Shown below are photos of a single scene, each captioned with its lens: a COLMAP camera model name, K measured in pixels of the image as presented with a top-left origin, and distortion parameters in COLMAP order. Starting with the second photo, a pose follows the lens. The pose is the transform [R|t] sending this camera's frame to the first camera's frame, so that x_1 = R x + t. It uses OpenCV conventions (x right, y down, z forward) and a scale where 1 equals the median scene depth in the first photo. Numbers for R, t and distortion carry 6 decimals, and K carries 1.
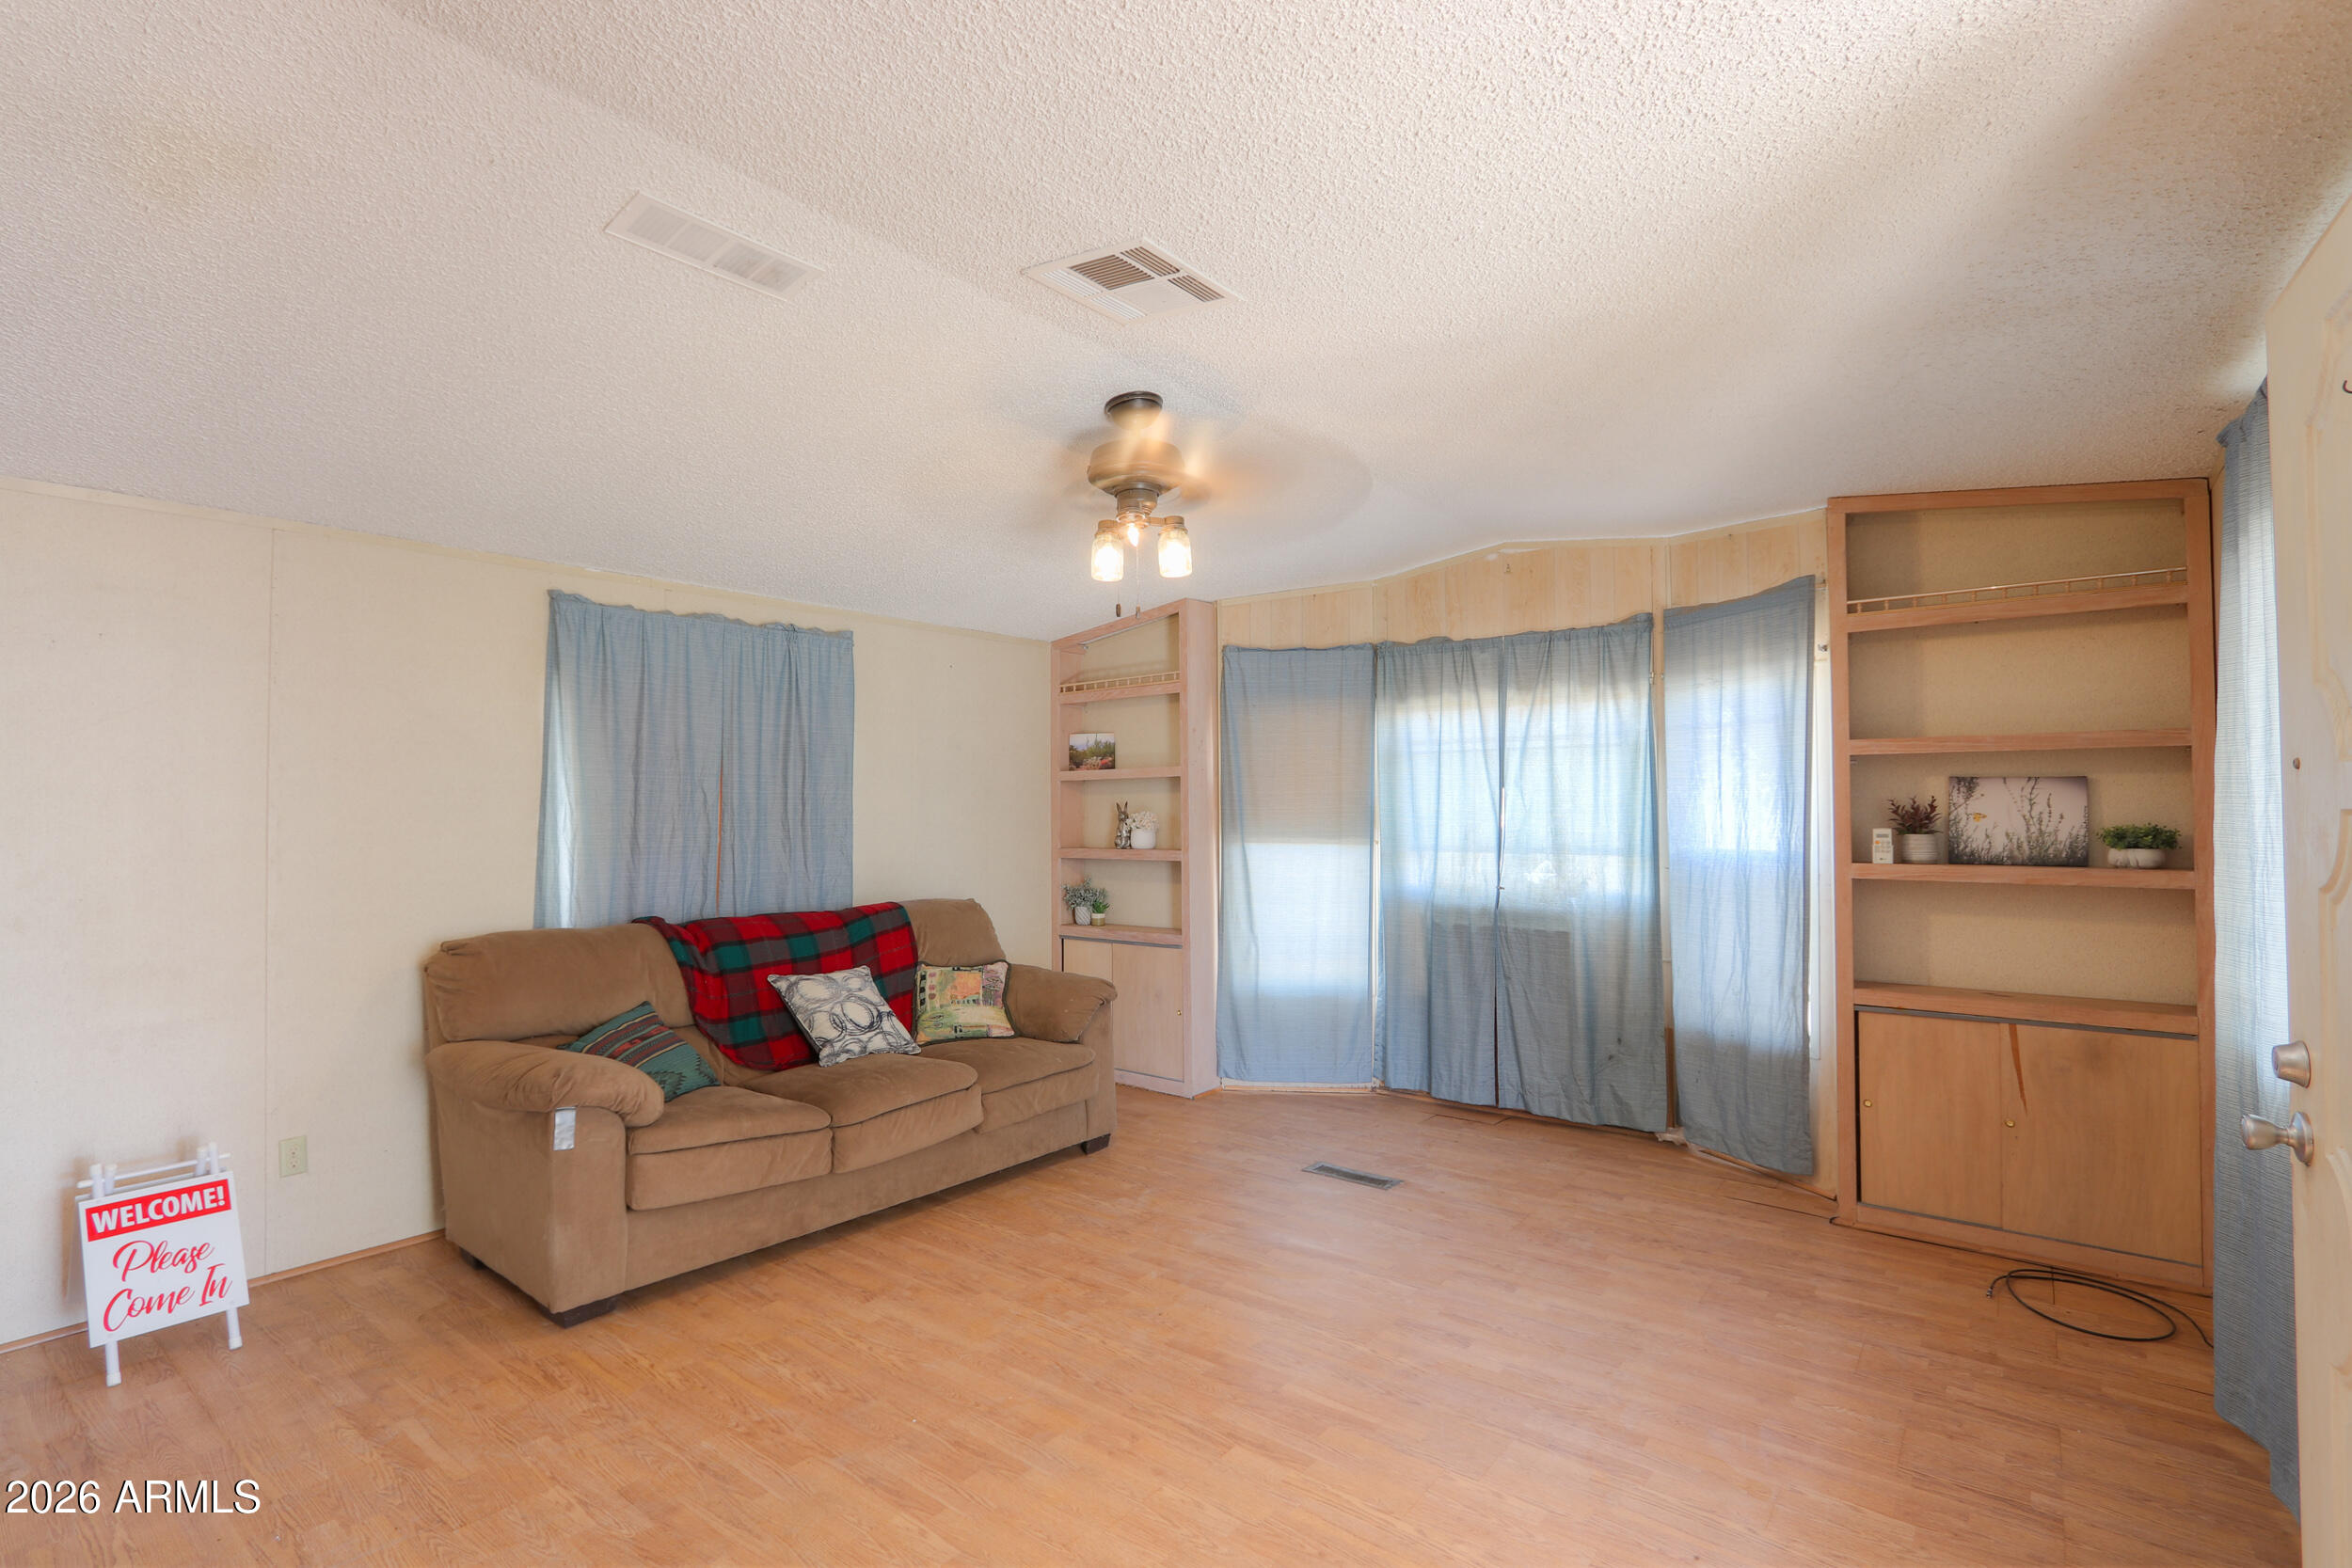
lens RADIAL K [[1110.5, 0, 1148.6], [0, 1110.5, 790.5], [0, 0, 1]] dist [-0.012505, 0.000204]
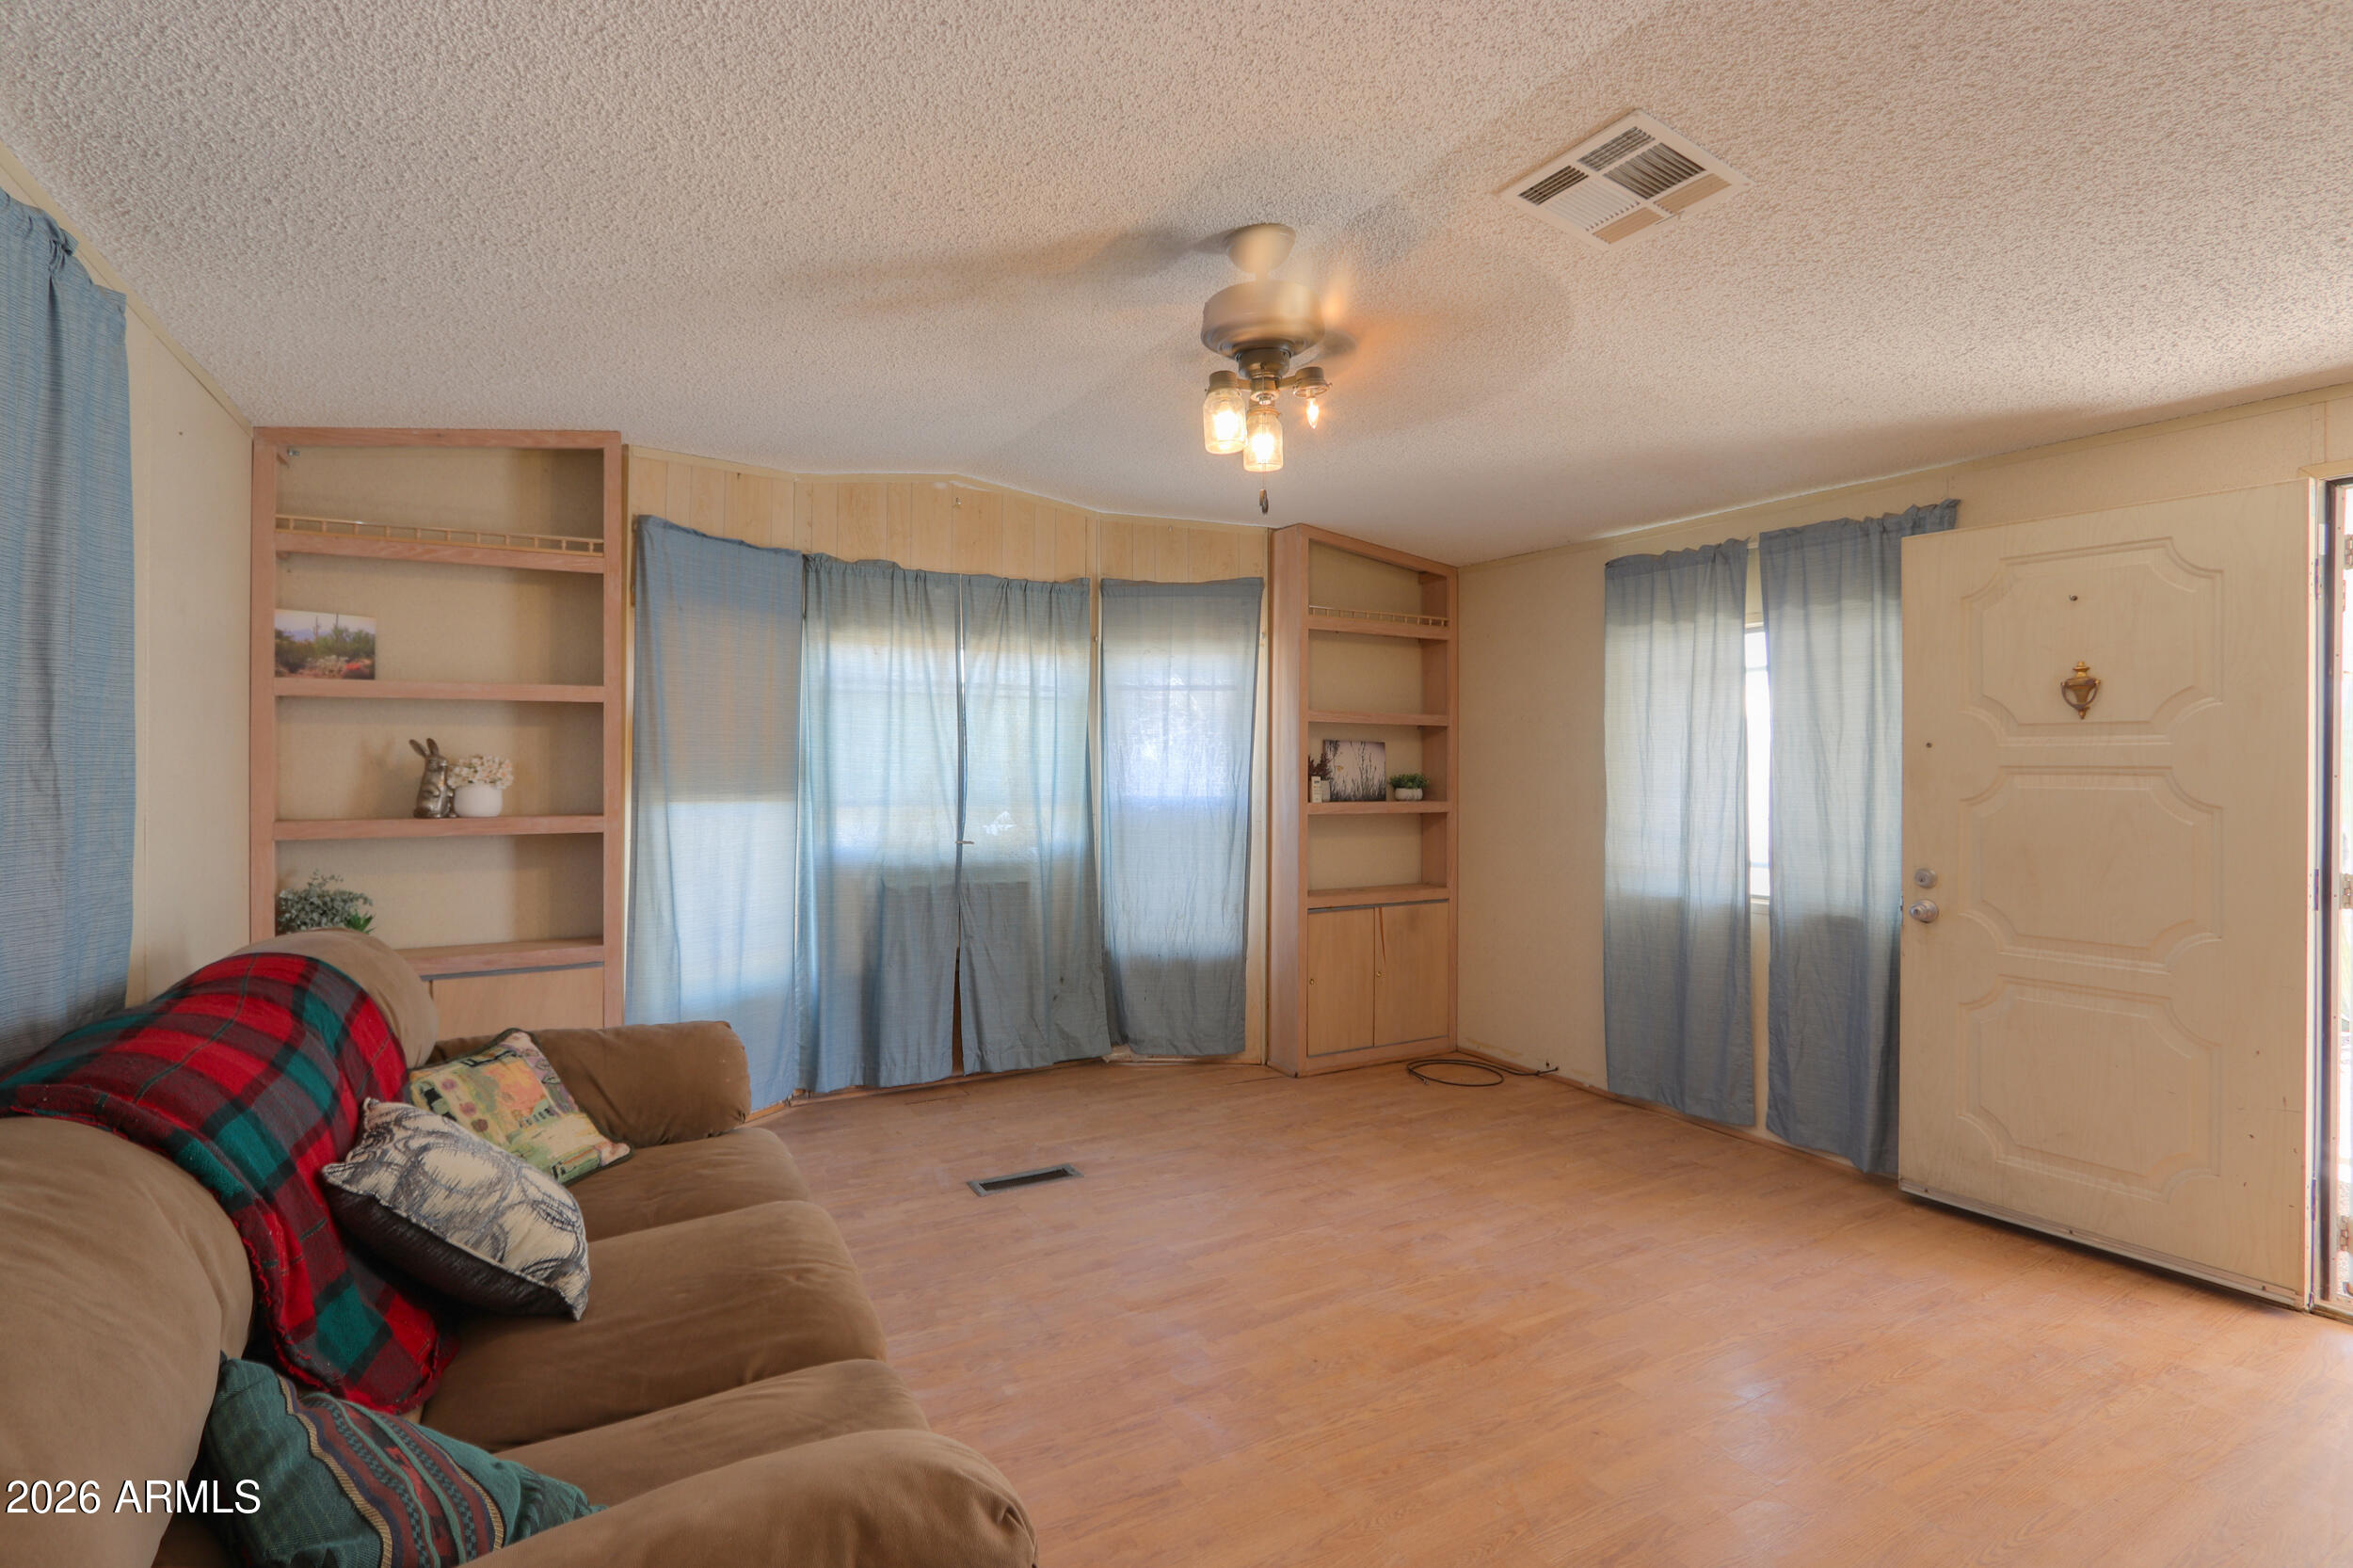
lens RADIAL K [[1115.2, 0, 1164.2], [0, 1115.2, 760.3], [0, 0, 1]] dist [-0.012523, -0.000065]
pose [[0.362935, 0.010435, 0.931756, -0.582931], [-0.023815, 0.999715, -0.001920, 0.018646], [-0.931510, -0.021493, 0.363080, 0.582261]]
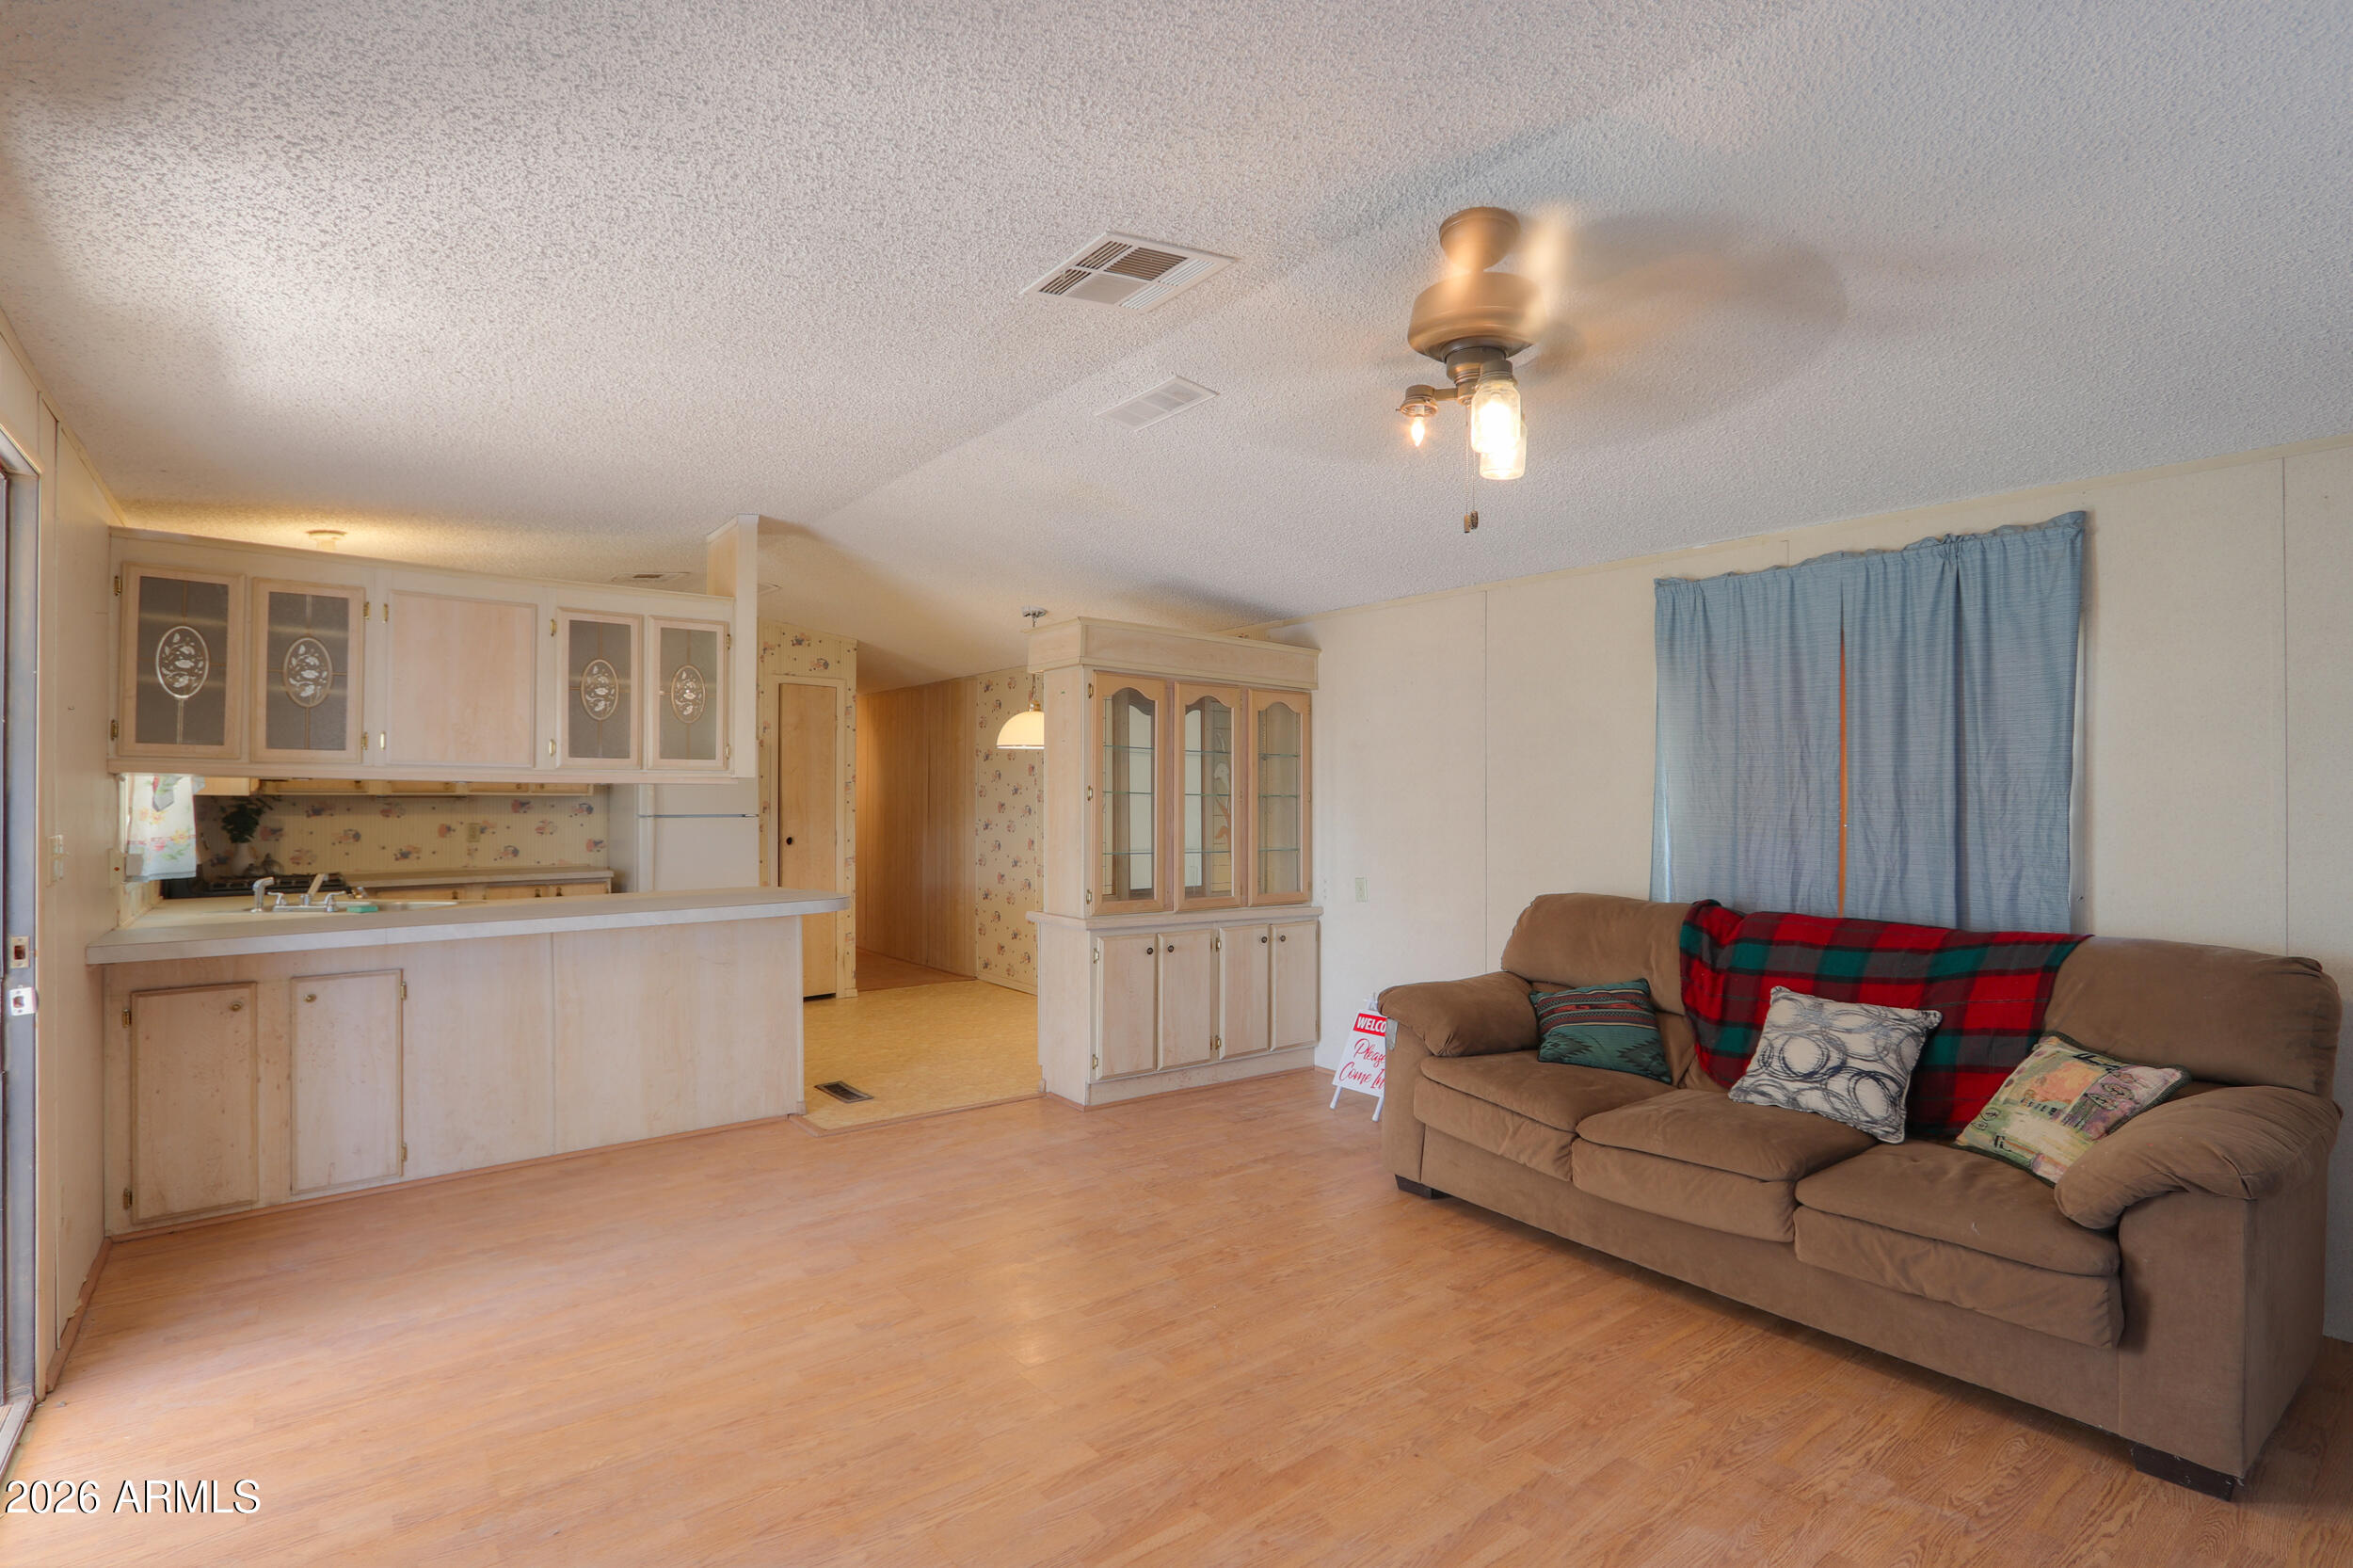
lens RADIAL K [[1111.1, 0, 1149.1], [0, 1111.1, 790.5], [0, 0, 1]] dist [-0.012505, 0.000204]
pose [[-0.232792, 0.003560, -0.972520, 0.564243], [0.018516, 0.999828, -0.000772, 0.011208], [0.972350, -0.018187, -0.232818, 0.721581]]
